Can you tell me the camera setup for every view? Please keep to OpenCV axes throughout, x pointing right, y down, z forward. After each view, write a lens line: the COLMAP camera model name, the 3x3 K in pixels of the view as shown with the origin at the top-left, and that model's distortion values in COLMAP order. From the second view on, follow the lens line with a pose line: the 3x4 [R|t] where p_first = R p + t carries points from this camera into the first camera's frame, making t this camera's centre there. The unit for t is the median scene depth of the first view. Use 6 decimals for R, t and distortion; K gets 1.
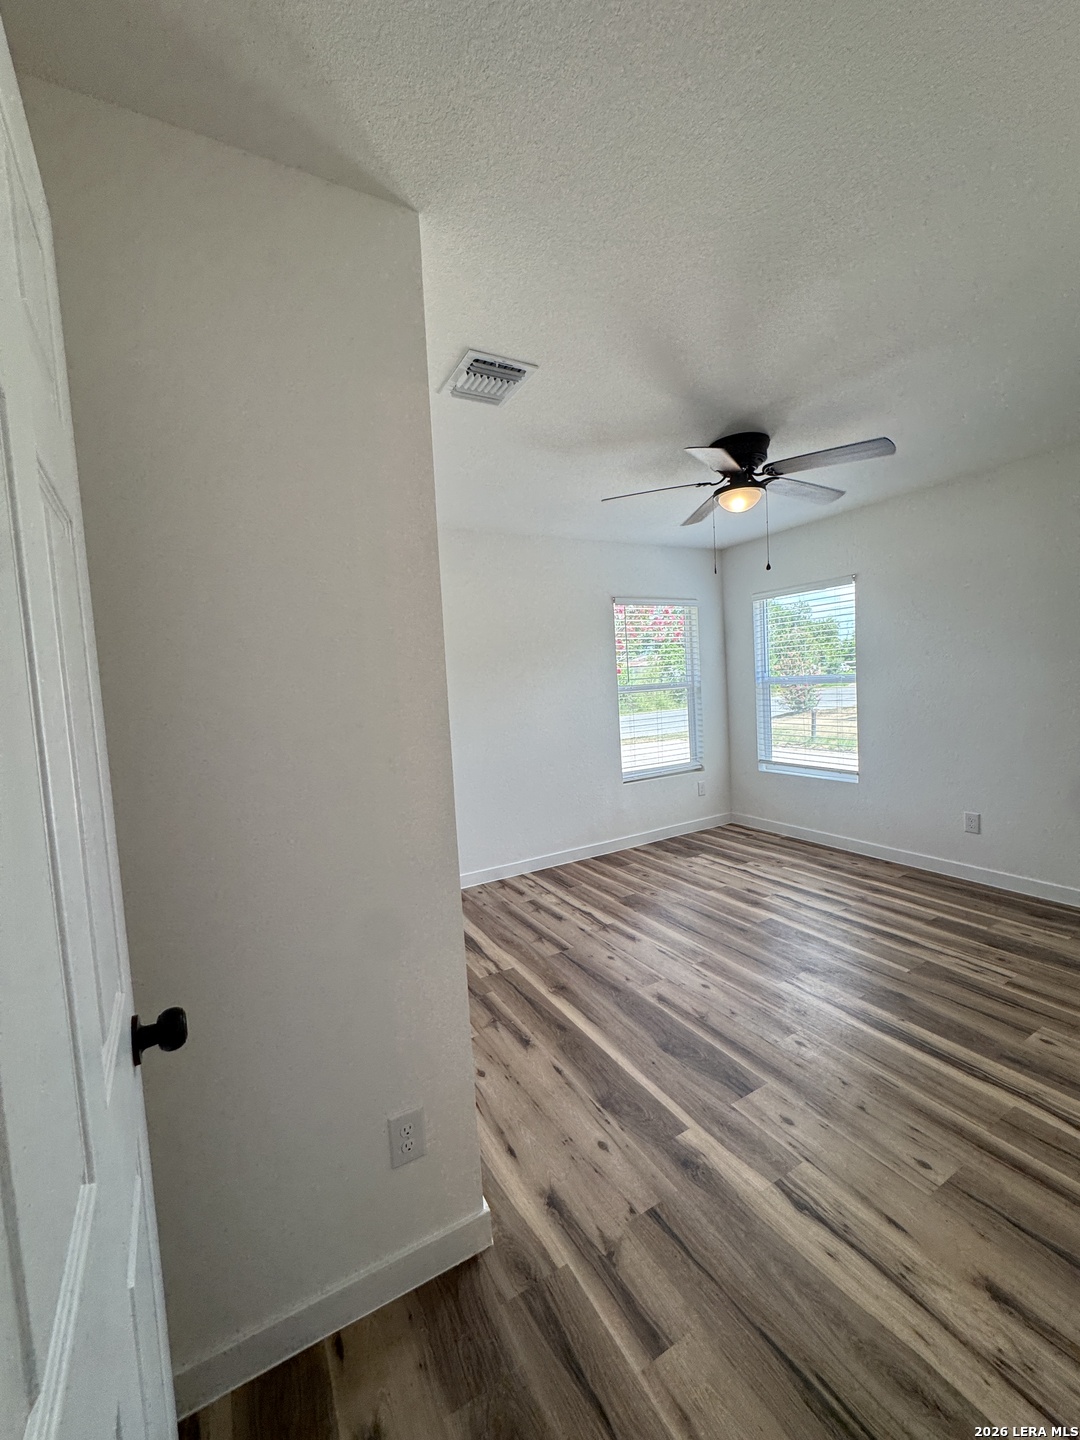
lens RADIAL K [[577.2, 0, 553.9], [0, 577.2, 718.1], [0, 0, 1]] dist [-0.006007, 0.000992]
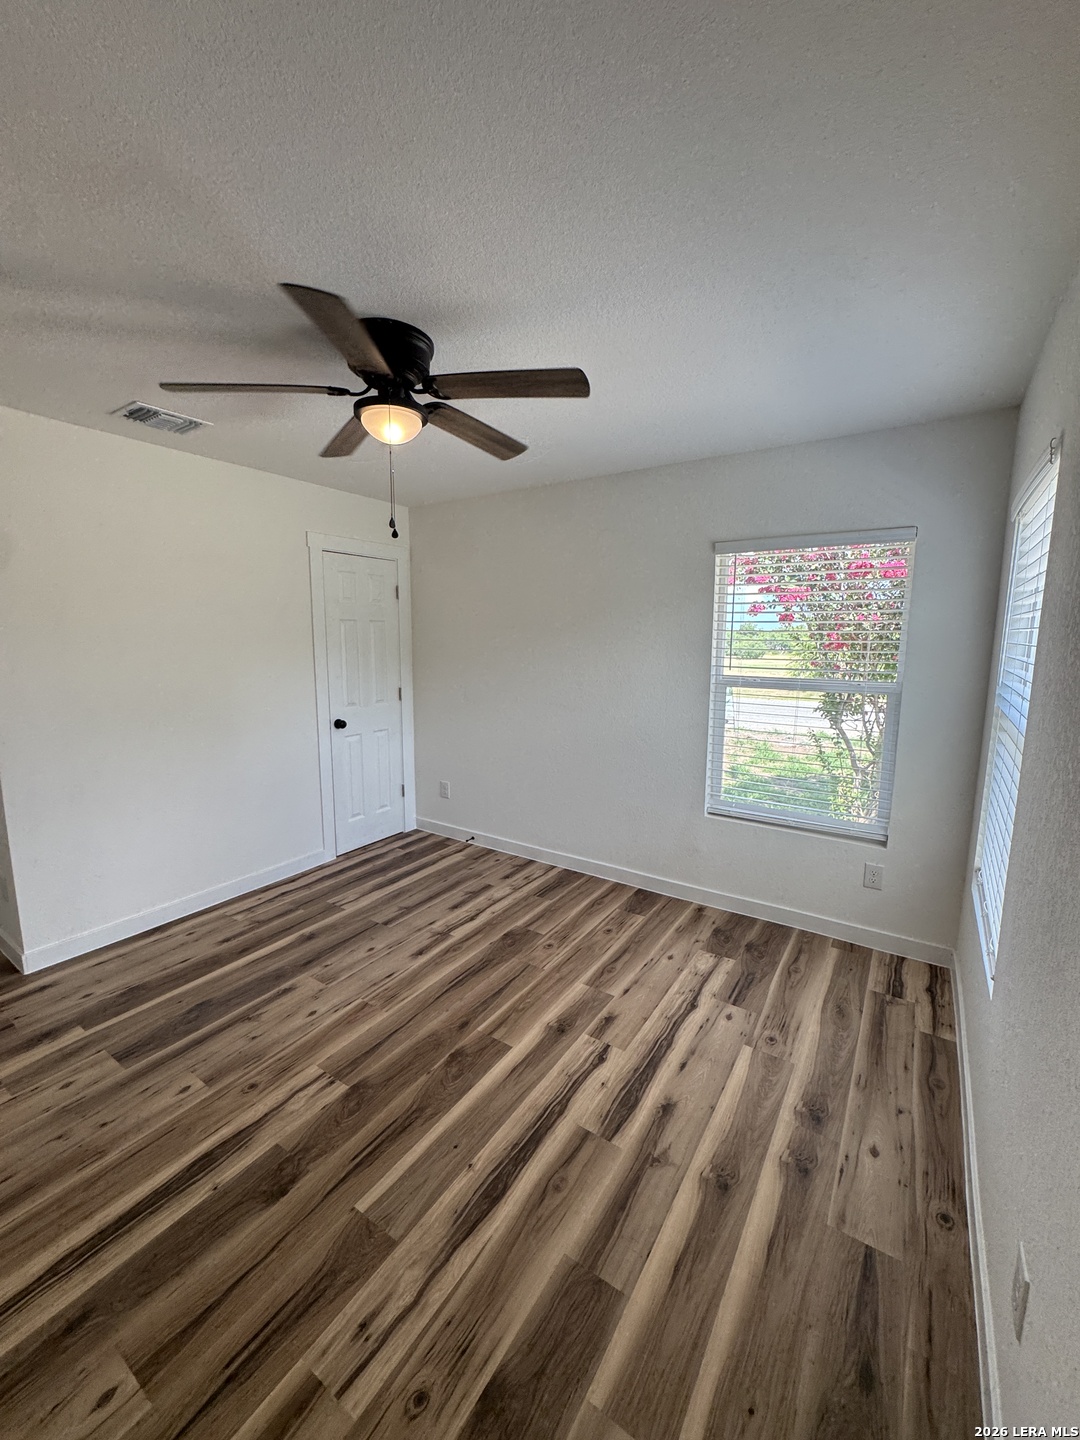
lens RADIAL K [[577.2, 0, 529.3], [0, 577.2, 723.2], [0, 0, 1]] dist [-0.006007, 0.000992]
pose [[0.440401, 0.195944, -0.876158, 0.766151], [-0.091620, 0.980607, 0.173250, -0.120685], [0.893114, 0.003974, 0.449813, 0.608536]]
